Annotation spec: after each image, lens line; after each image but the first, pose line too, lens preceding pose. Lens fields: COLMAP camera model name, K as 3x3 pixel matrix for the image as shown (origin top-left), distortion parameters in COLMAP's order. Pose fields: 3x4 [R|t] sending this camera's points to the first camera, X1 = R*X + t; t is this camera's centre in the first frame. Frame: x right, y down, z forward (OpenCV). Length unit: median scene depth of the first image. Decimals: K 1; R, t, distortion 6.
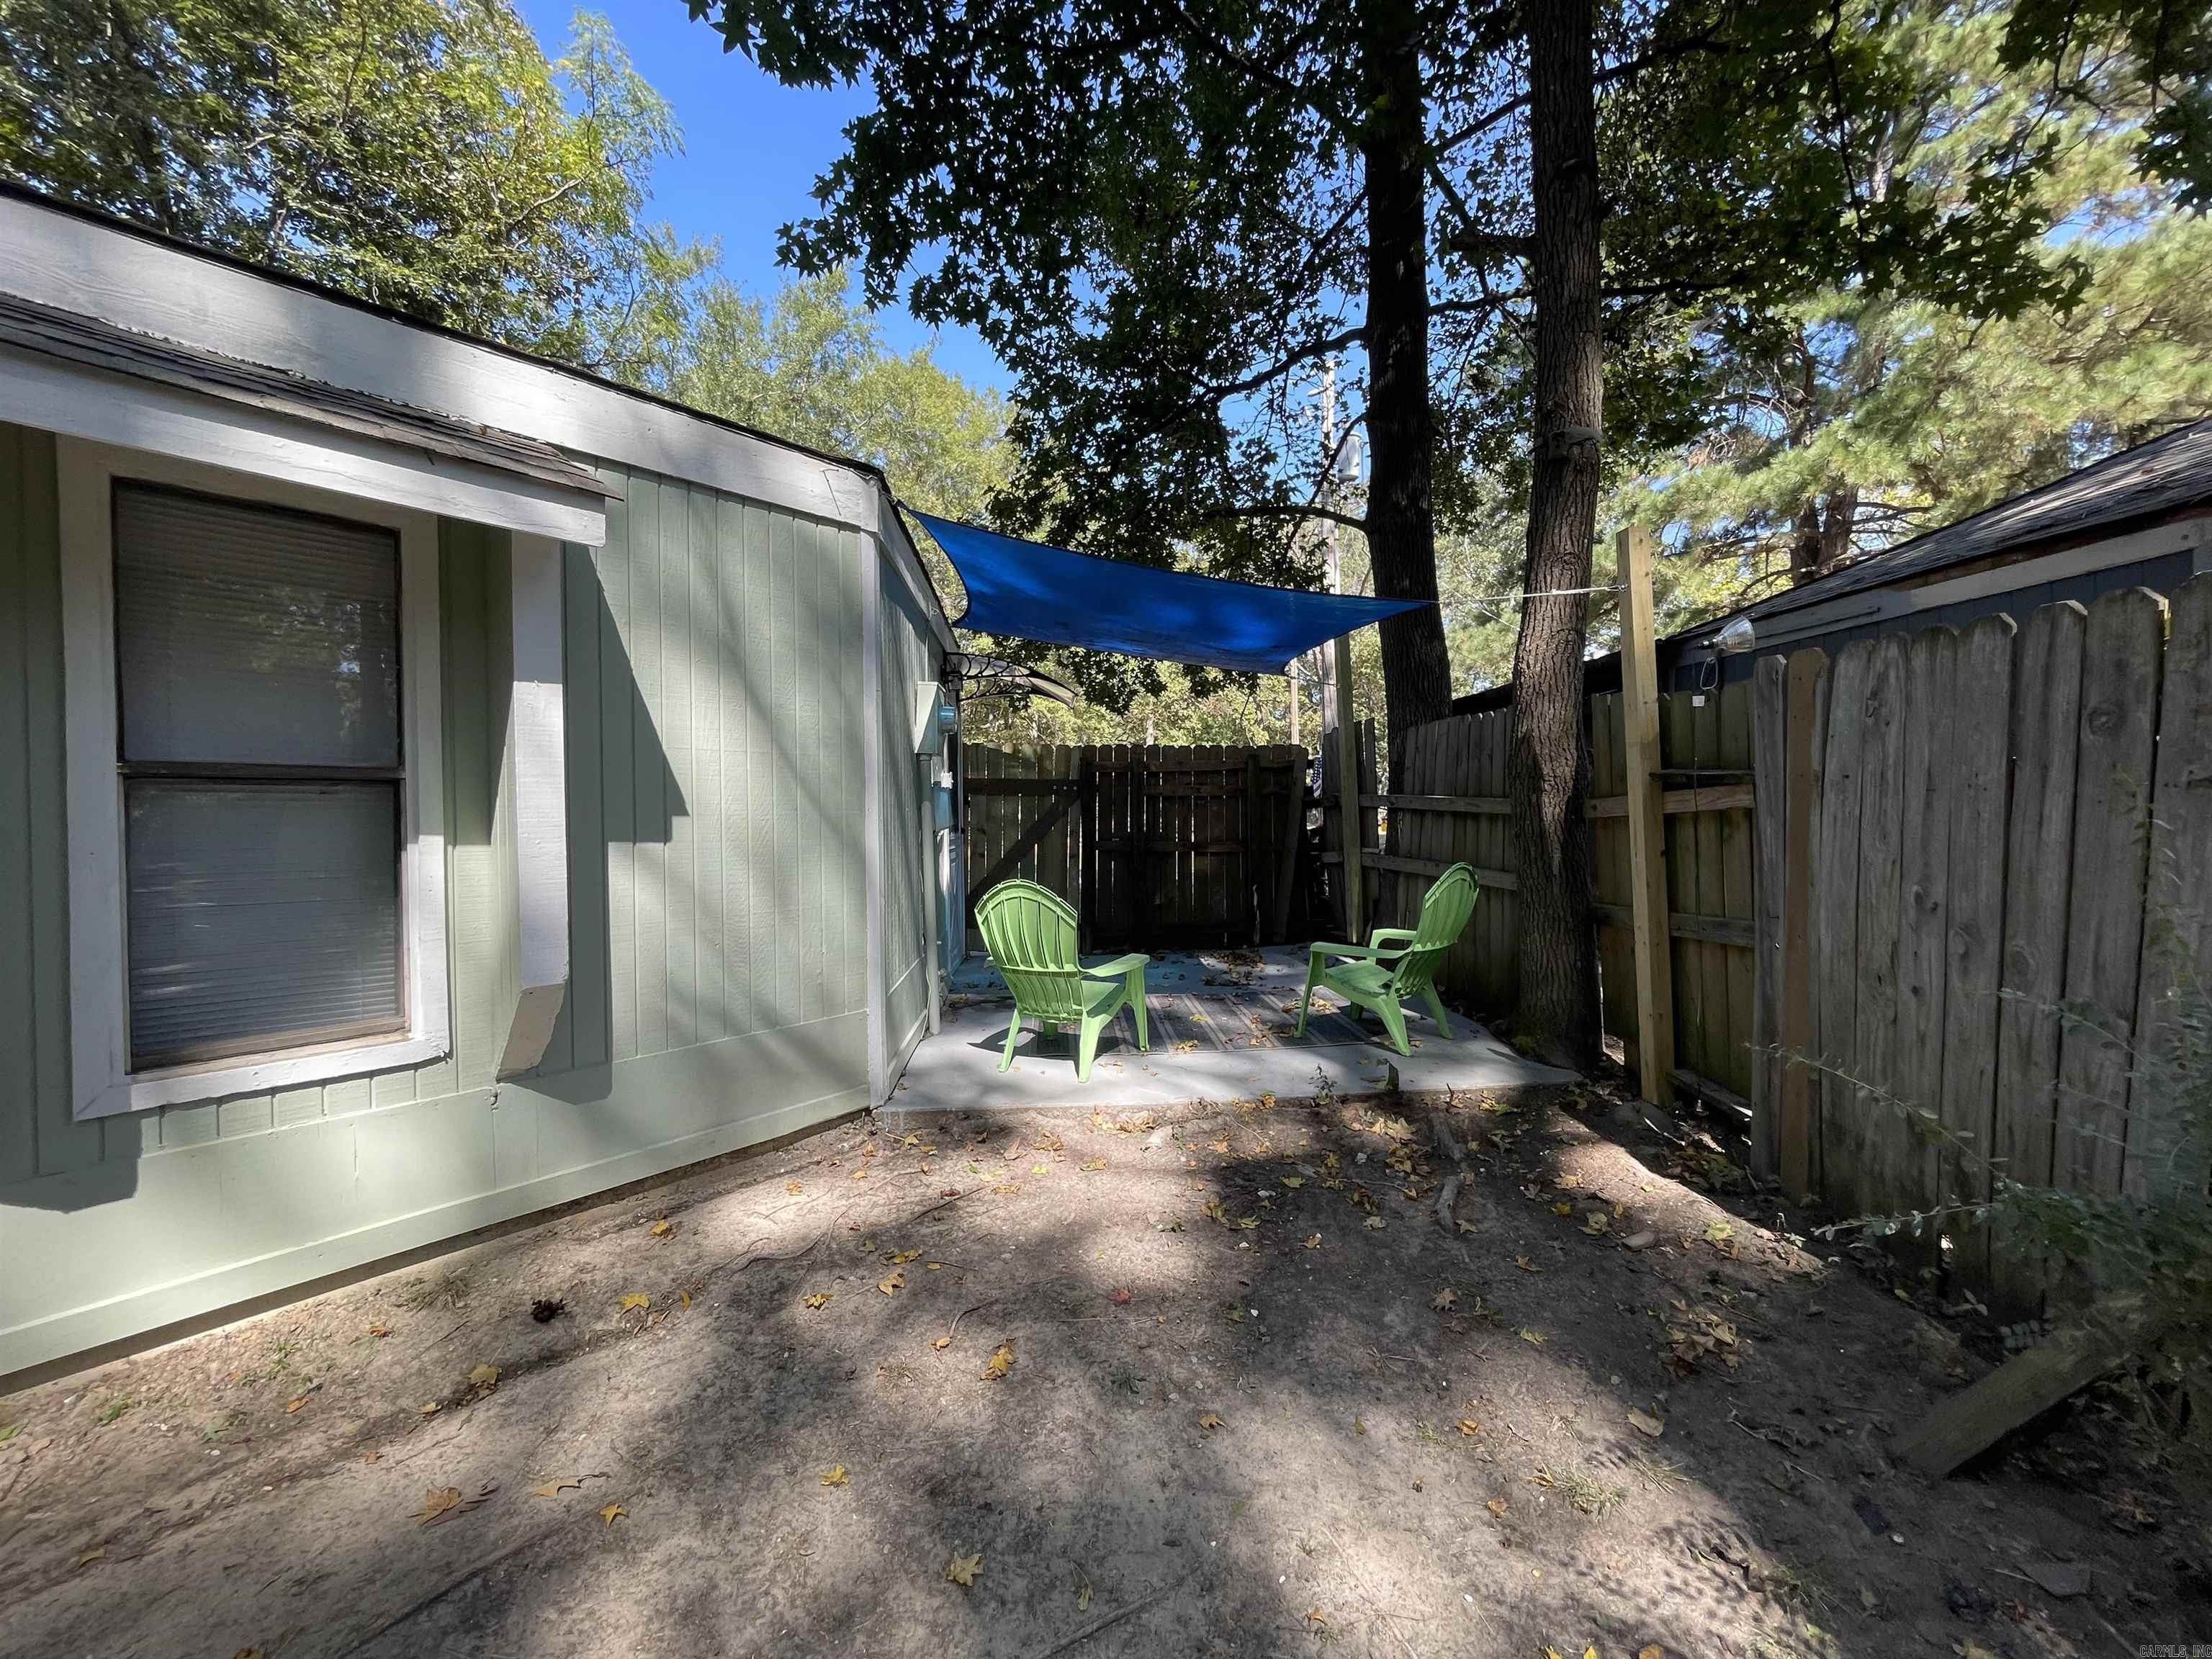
lens RADIAL K [[894.9, 0, 1106.0], [0, 894.9, 829.5], [0, 0, 1]] dist [-0.002474, -0.000322]
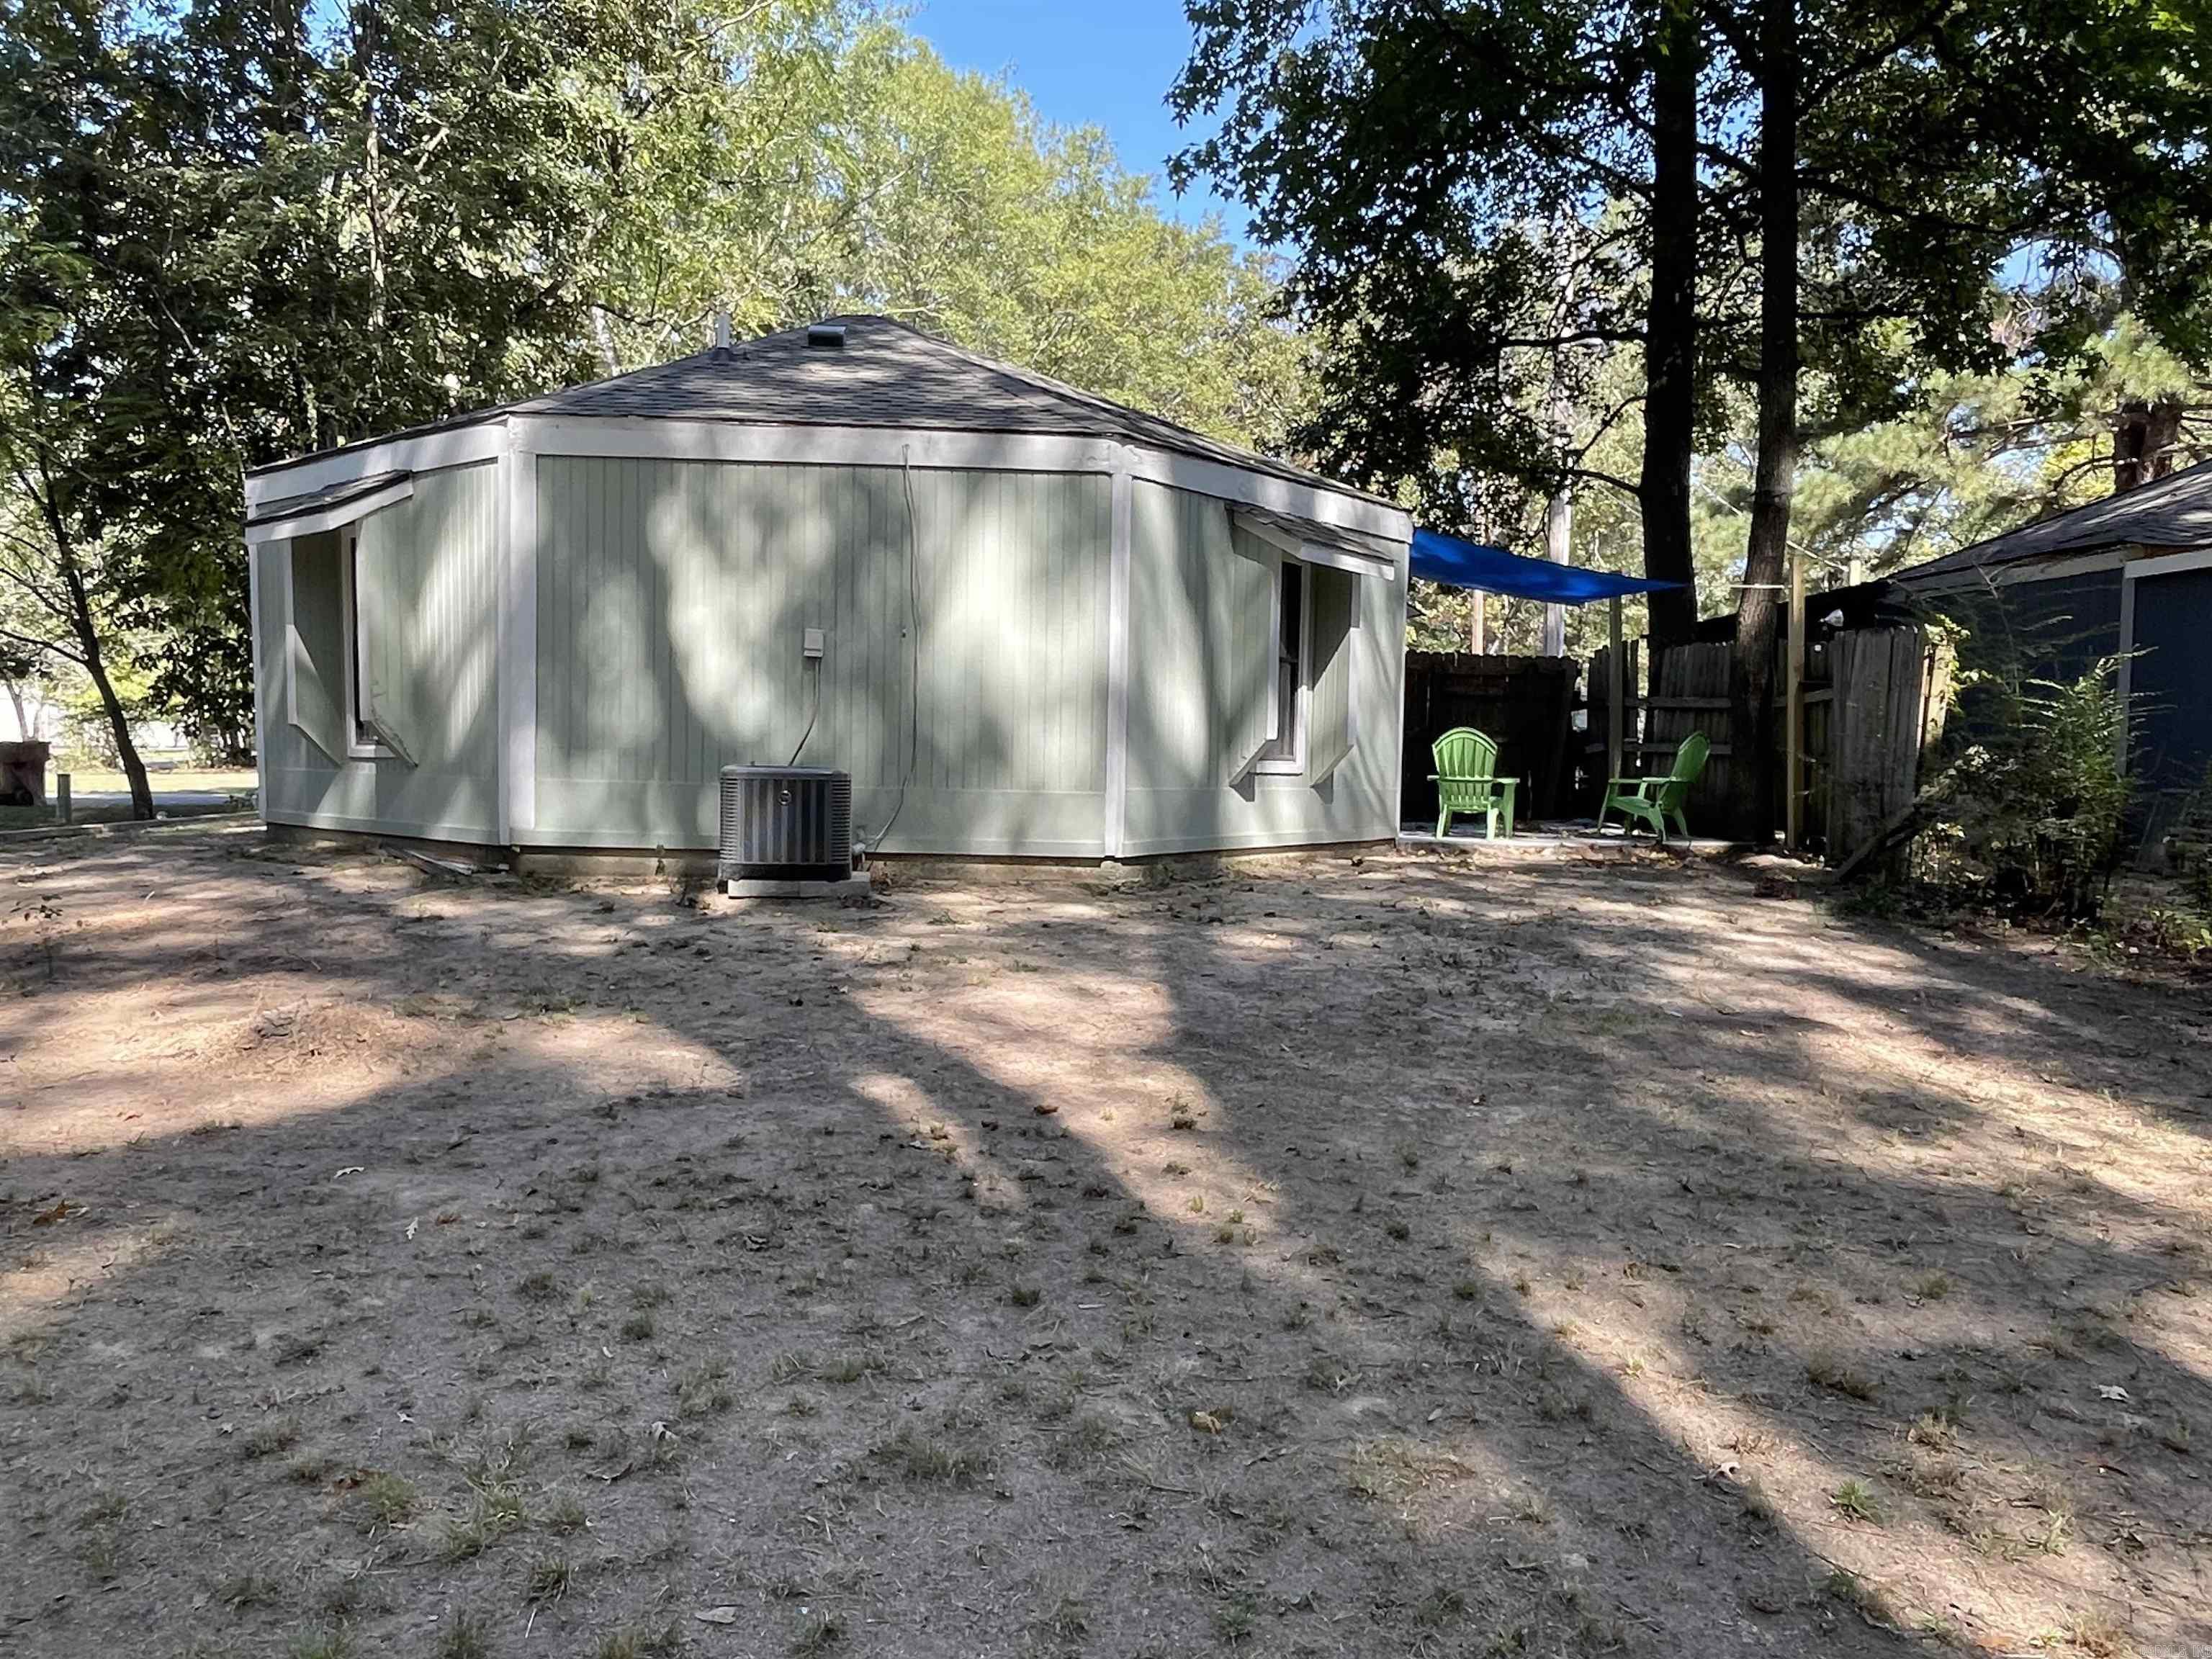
lens RADIAL K [[1619.3, 0, 1097.8], [0, 1619.3, 813.0], [0, 0, 1]] dist [-0.000835, 0.001911]
pose [[0.999047, 0.035293, 0.025681, -0.486799], [-0.035765, 0.999195, 0.018147, 0.103271], [-0.025020, -0.019048, 0.999505, -1.214660]]
